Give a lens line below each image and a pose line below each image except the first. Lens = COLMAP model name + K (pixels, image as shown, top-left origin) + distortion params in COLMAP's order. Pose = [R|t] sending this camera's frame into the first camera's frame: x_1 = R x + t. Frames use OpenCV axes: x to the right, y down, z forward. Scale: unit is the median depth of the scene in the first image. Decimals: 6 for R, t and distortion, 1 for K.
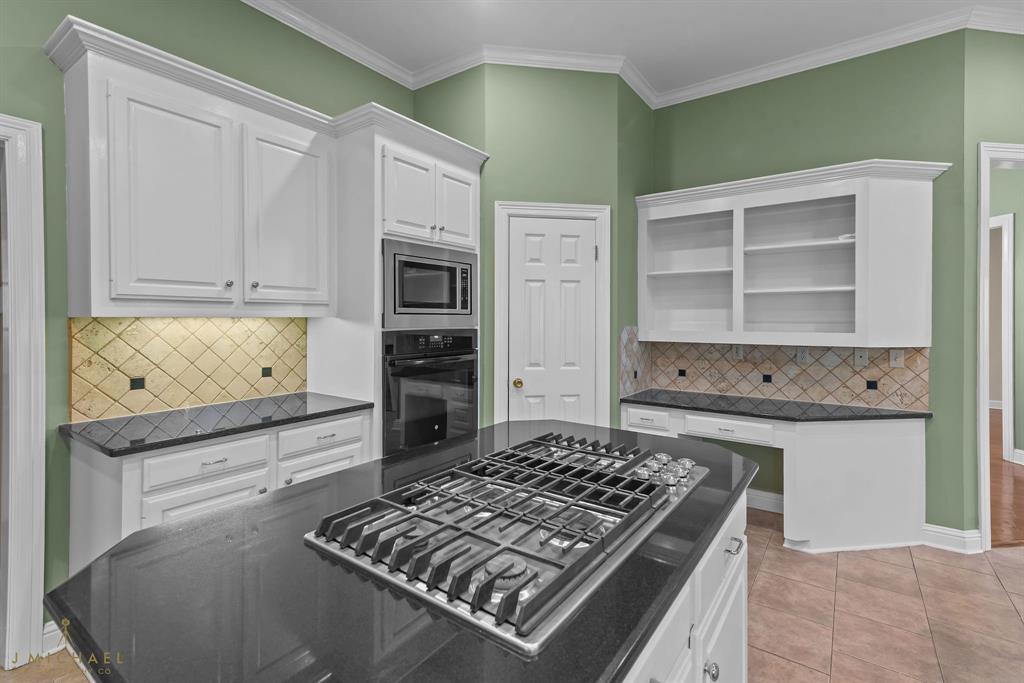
lens RADIAL K [[469.0, 0, 519.7], [0, 469.0, 321.8], [0, 0, 1]] dist [0.013971, -0.000272]
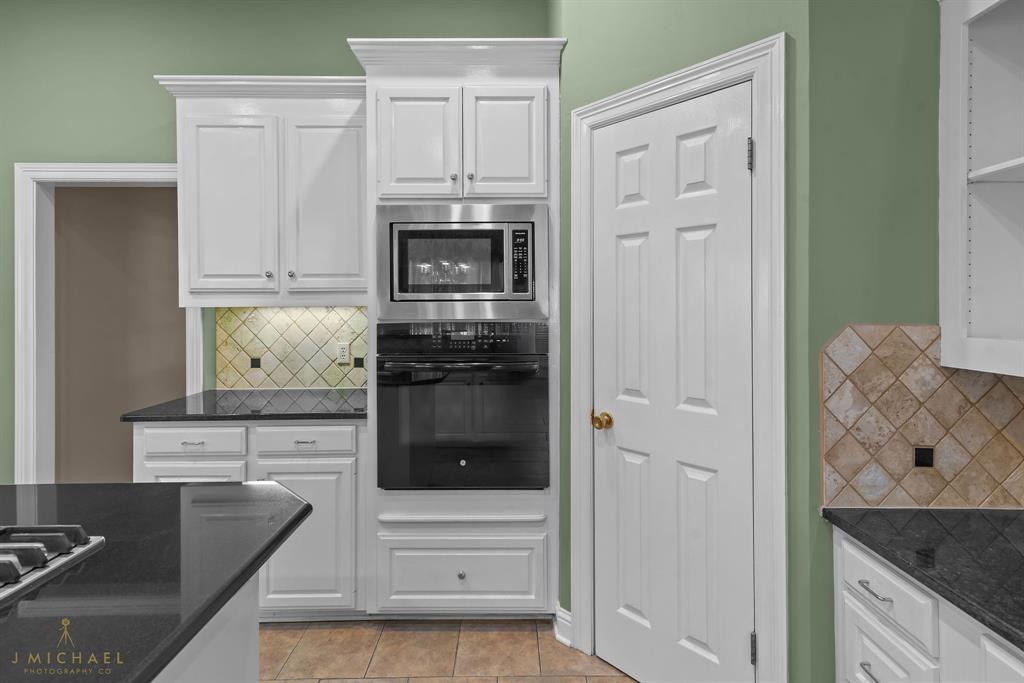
lens RADIAL K [[506.0, 0, 510.5], [0, 506.0, 308.0], [0, 0, 1]] dist [0.017841, -0.000177]
pose [[0.579963, -0.001592, -0.814641, 0.453580], [-0.000318, 0.999998, -0.002181, -0.003523], [0.814642, 0.001524, 0.579962, 0.588445]]
